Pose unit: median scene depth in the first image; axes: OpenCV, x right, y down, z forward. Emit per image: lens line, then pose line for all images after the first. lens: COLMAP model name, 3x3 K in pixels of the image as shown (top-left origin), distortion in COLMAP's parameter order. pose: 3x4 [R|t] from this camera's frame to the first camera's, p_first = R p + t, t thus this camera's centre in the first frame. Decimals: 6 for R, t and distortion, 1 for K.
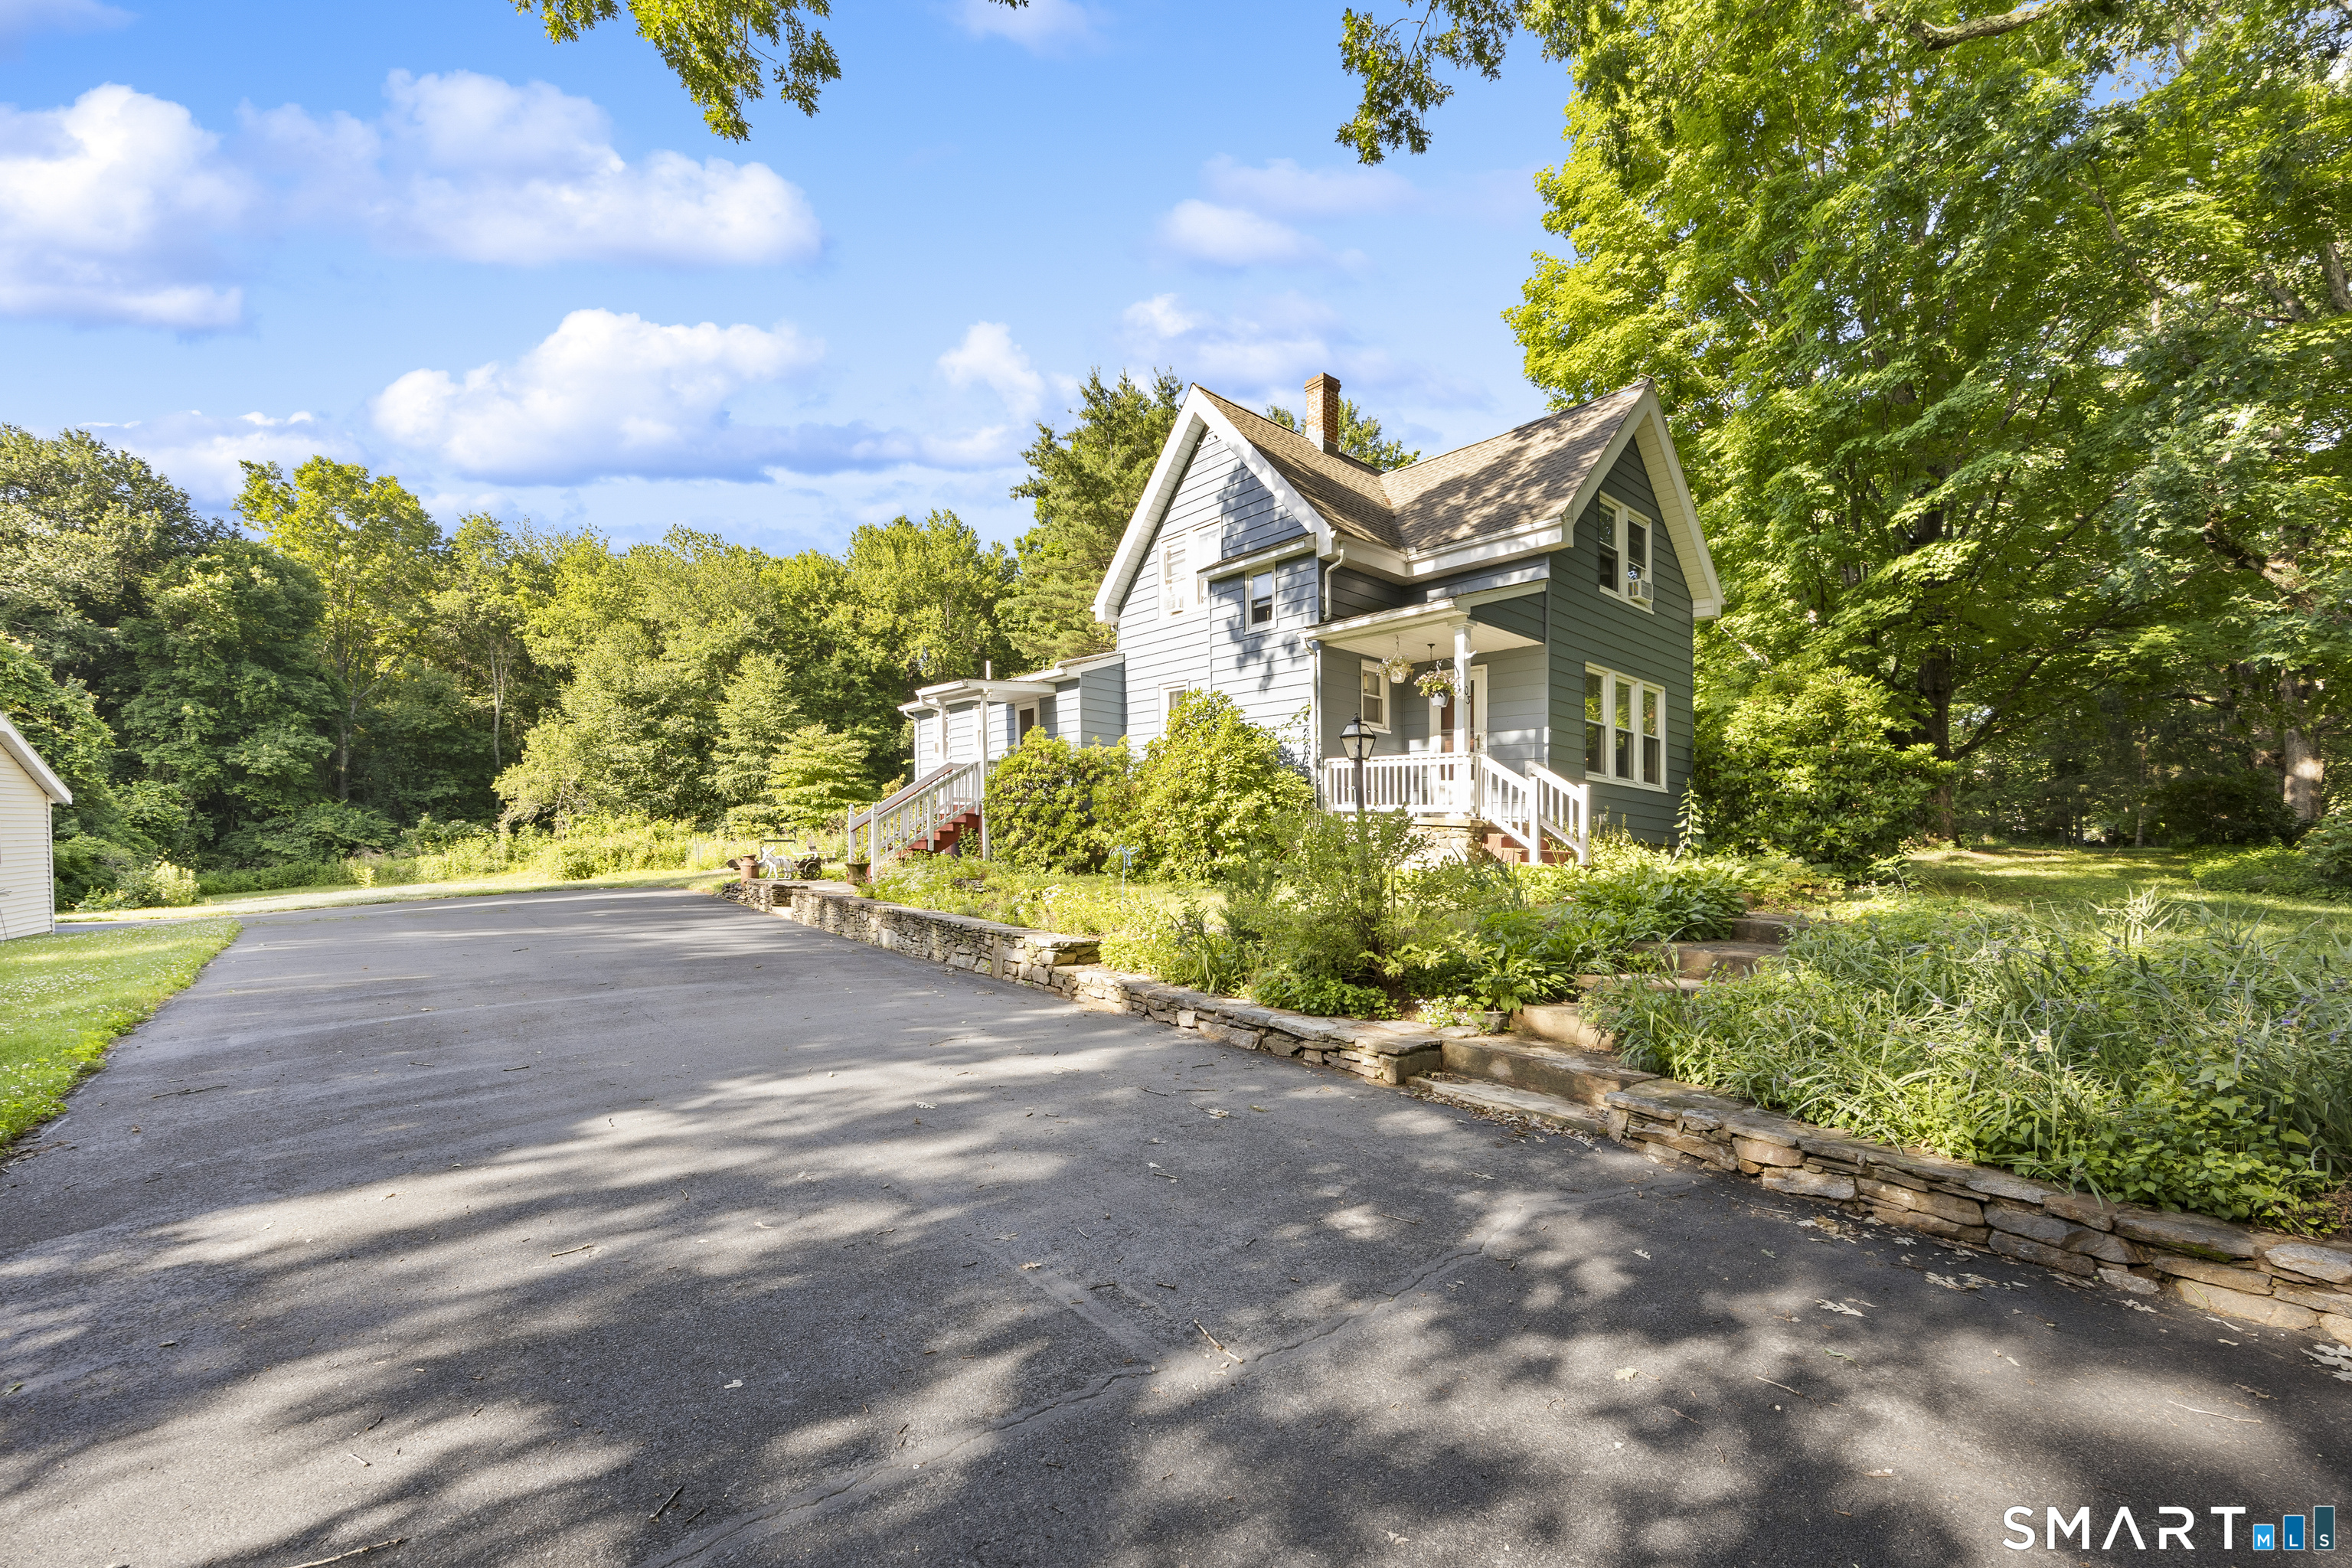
lens RADIAL K [[1069.3, 0, 1177.2], [0, 1069.3, 940.6], [0, 0, 1]] dist [0.000897, -0.000105]
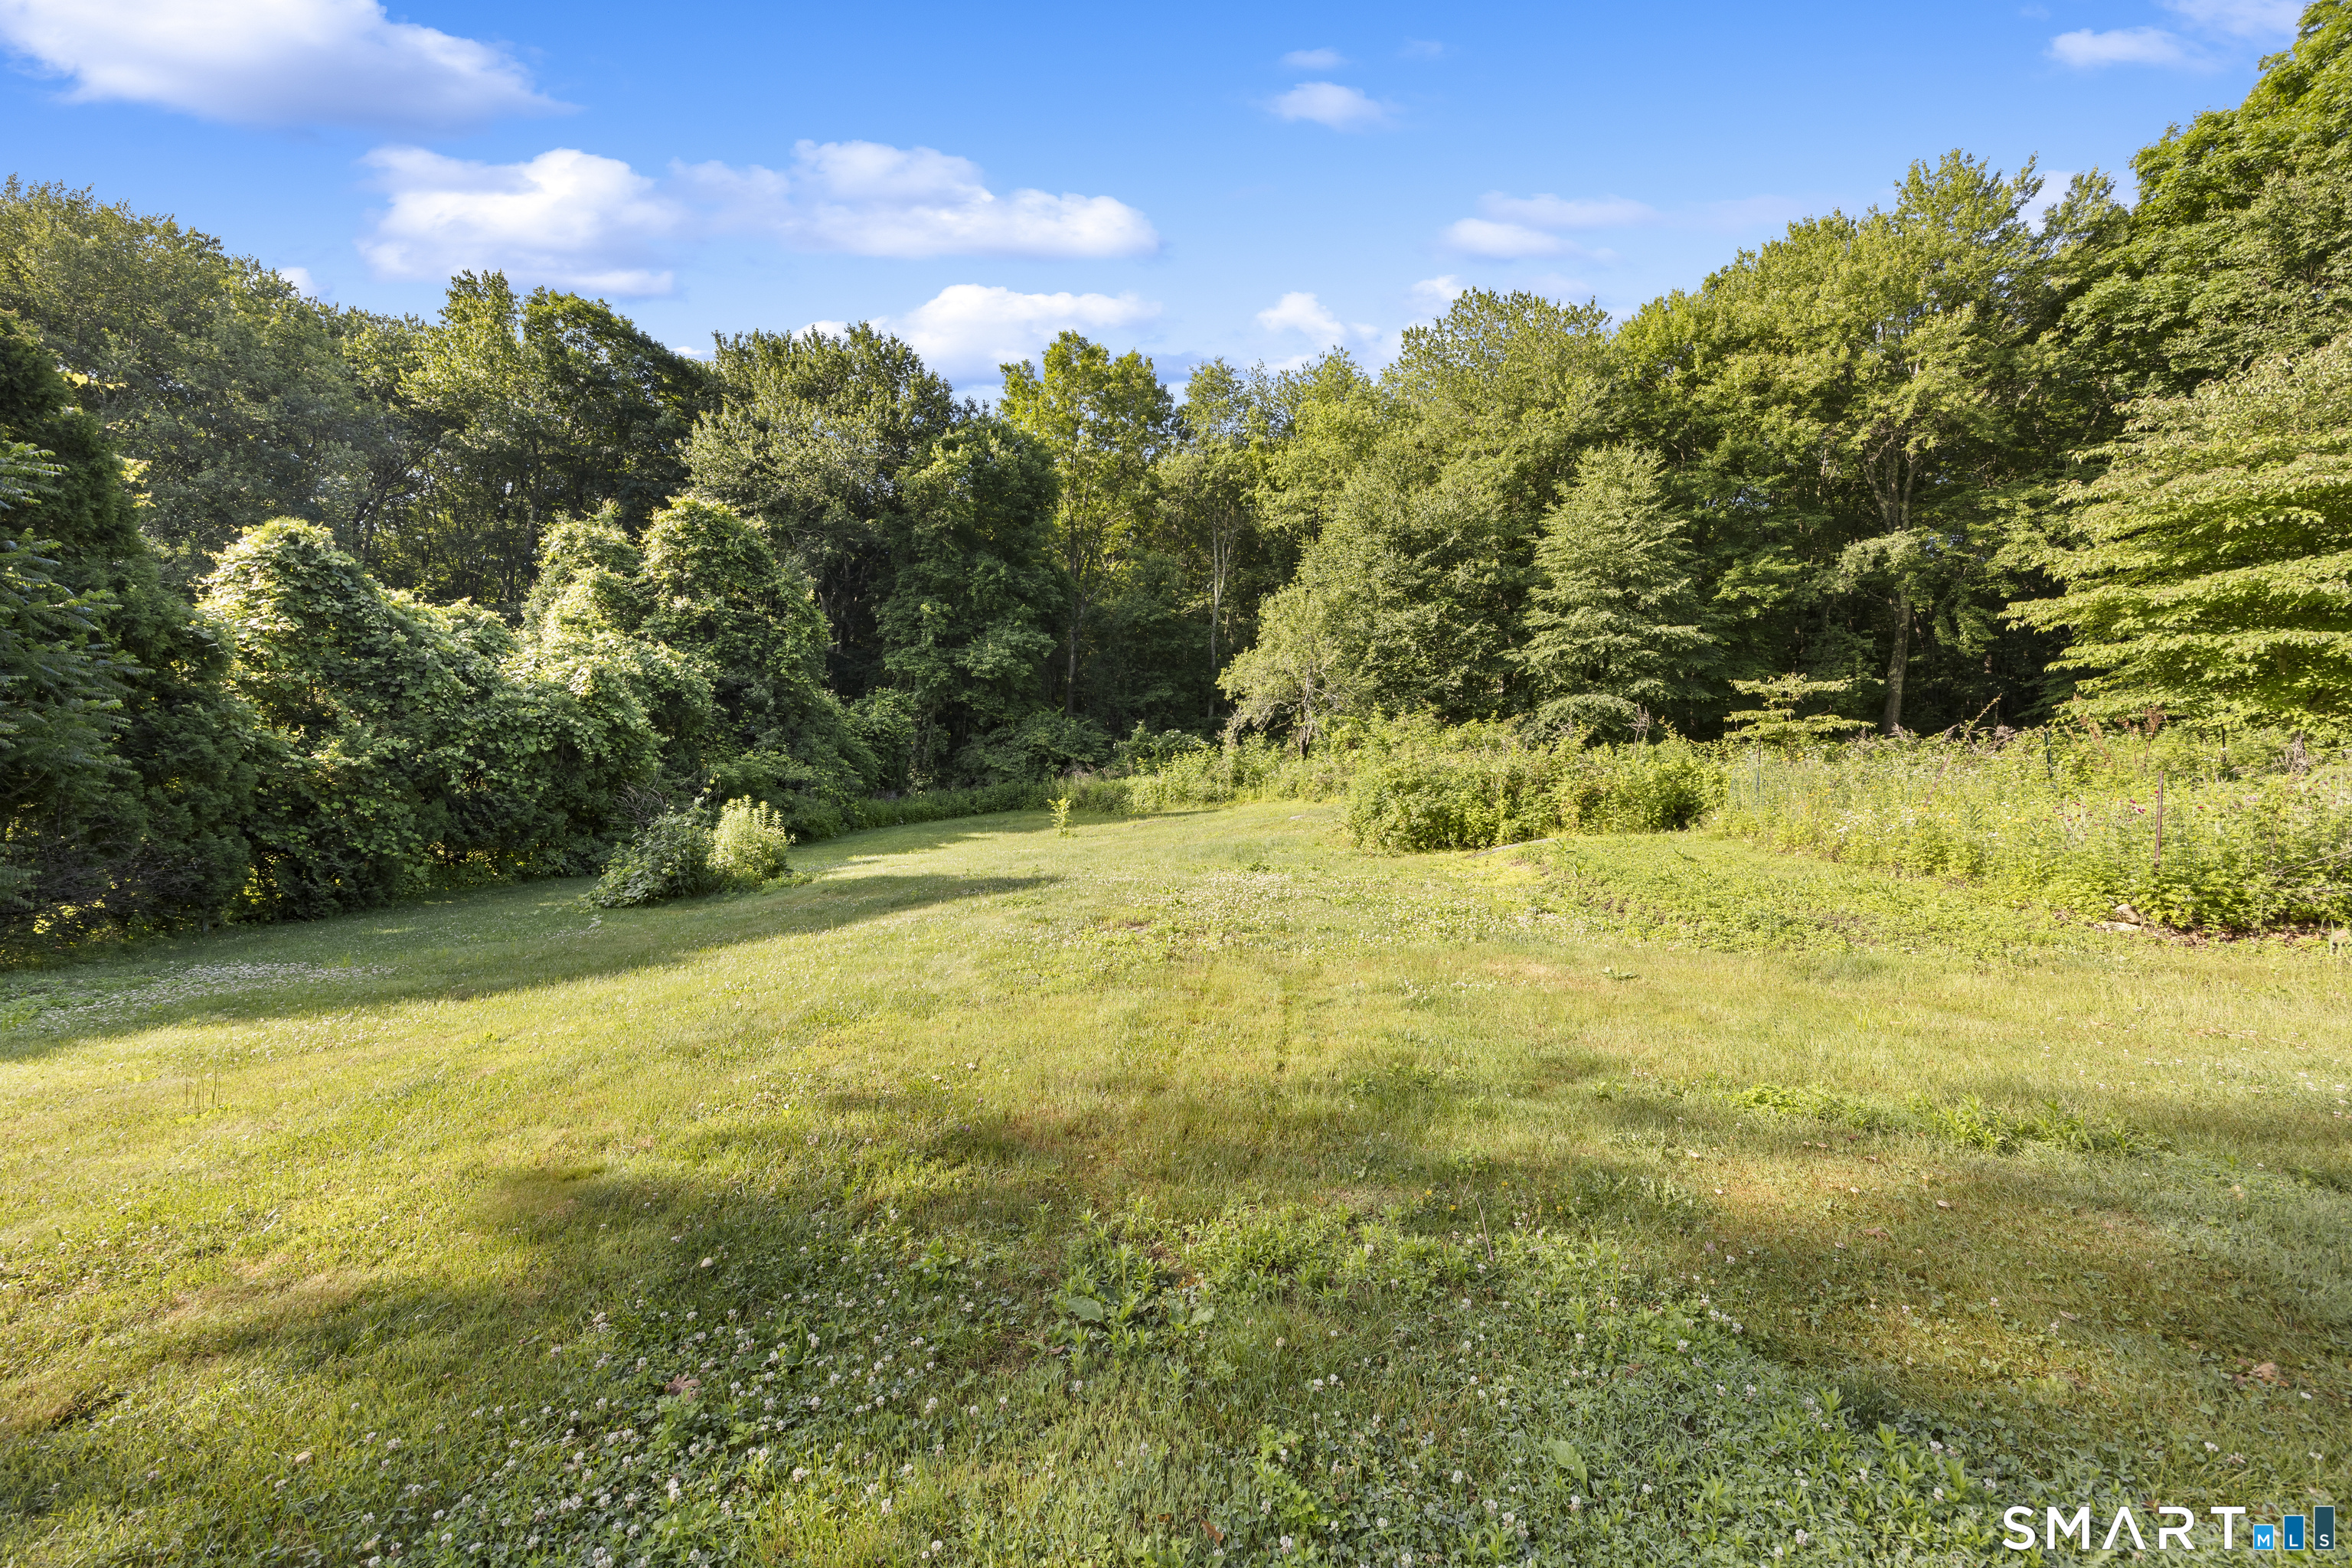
lens RADIAL K [[949.5, 0, 1176.0], [0, 949.5, 784.0], [0, 0, 1]] dist [0.000190, 0.000053]
pose [[0.840406, 0.017284, -0.541681, -0.312090], [-0.051173, 0.997557, -0.047563, -0.042383], [0.539536, 0.067692, 0.839237, 0.446728]]
